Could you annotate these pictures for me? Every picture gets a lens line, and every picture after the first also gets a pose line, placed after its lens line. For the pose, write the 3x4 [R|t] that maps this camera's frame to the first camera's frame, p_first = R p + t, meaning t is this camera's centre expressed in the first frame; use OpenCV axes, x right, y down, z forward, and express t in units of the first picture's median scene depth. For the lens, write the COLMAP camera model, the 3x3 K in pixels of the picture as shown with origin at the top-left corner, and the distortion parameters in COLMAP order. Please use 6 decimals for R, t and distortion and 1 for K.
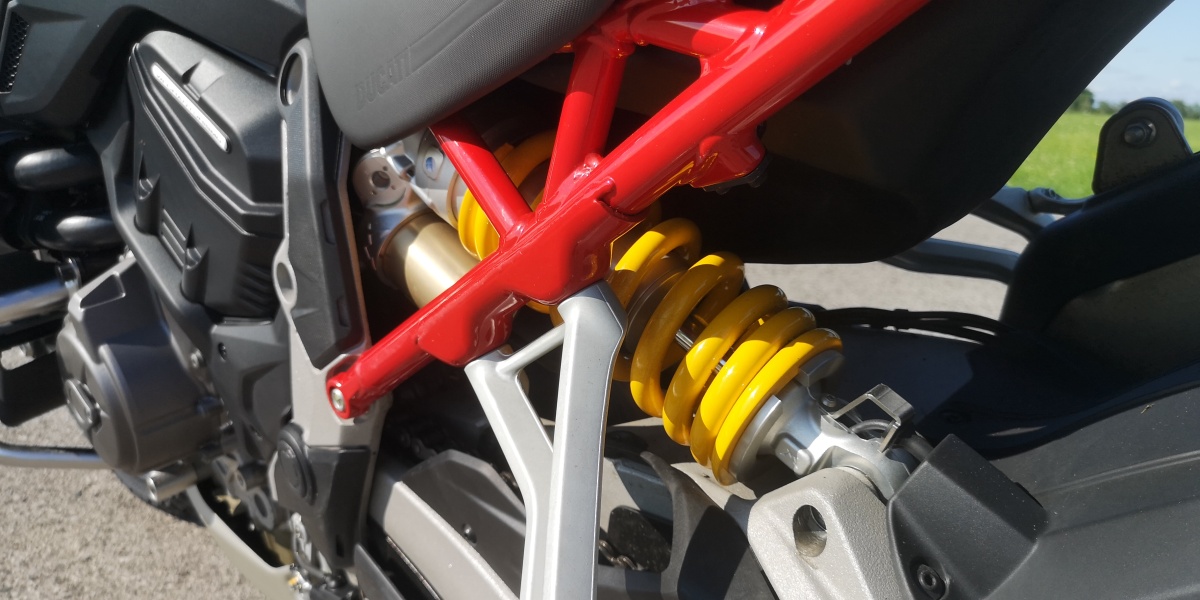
lens RADIAL K [[949.2, 0, 600.4], [0, 949.2, 301.2], [0, 0, 1]] dist [0.004067, -0.006860]
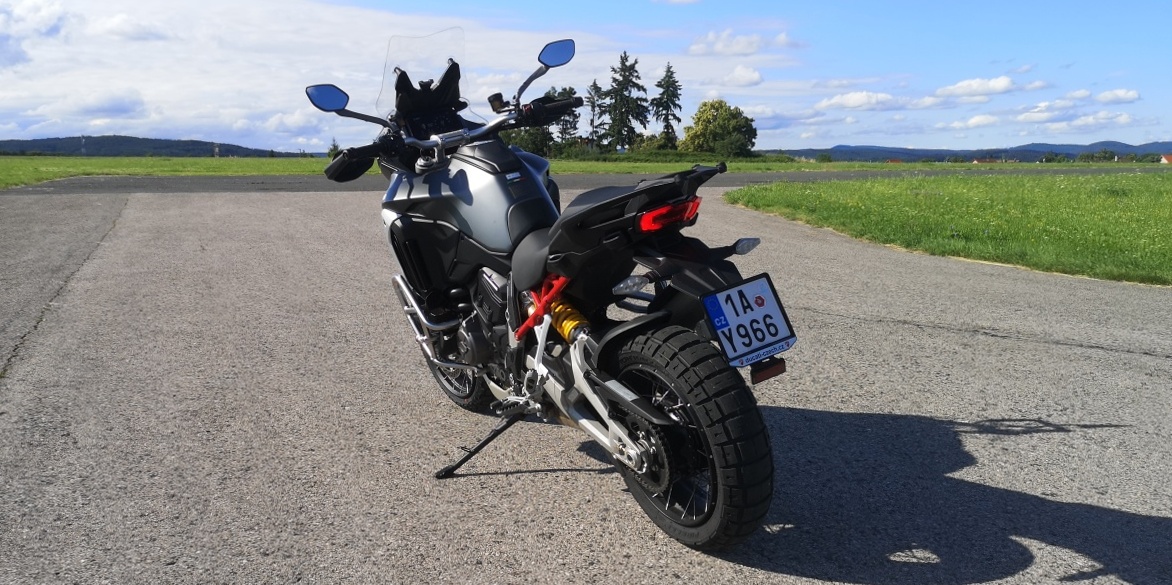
lens RADIAL K [[927.0, 0, 587.0], [0, 927.0, 291.7], [0, 0, 1]] dist [0.004067, -0.006860]
pose [[0.968421, -0.016795, -0.248754, 1.325412], [-0.005149, 0.996169, -0.087301, 0.281961], [0.249267, 0.085824, 0.964624, -3.720570]]
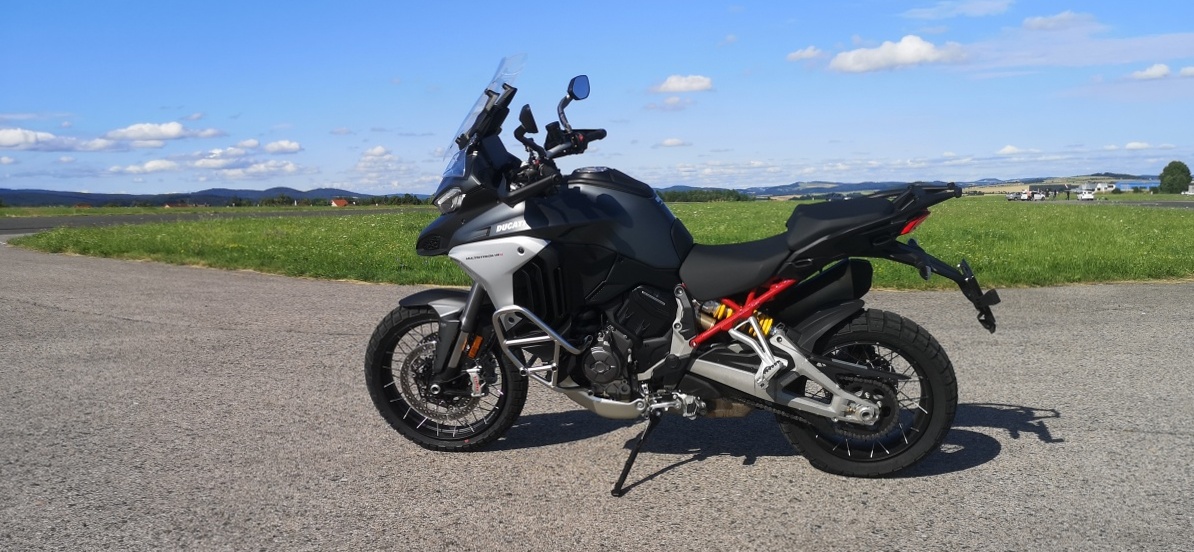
lens RADIAL K [[914.0, 0, 594.6], [0, 914.0, 275.2], [0, 0, 1]] dist [0.045289, 0.002234]
pose [[0.837234, -0.100591, 0.537513, -3.584509], [0.169355, 0.982306, -0.079959, 0.032020], [-0.519960, 0.157975, 0.839456, -3.340566]]
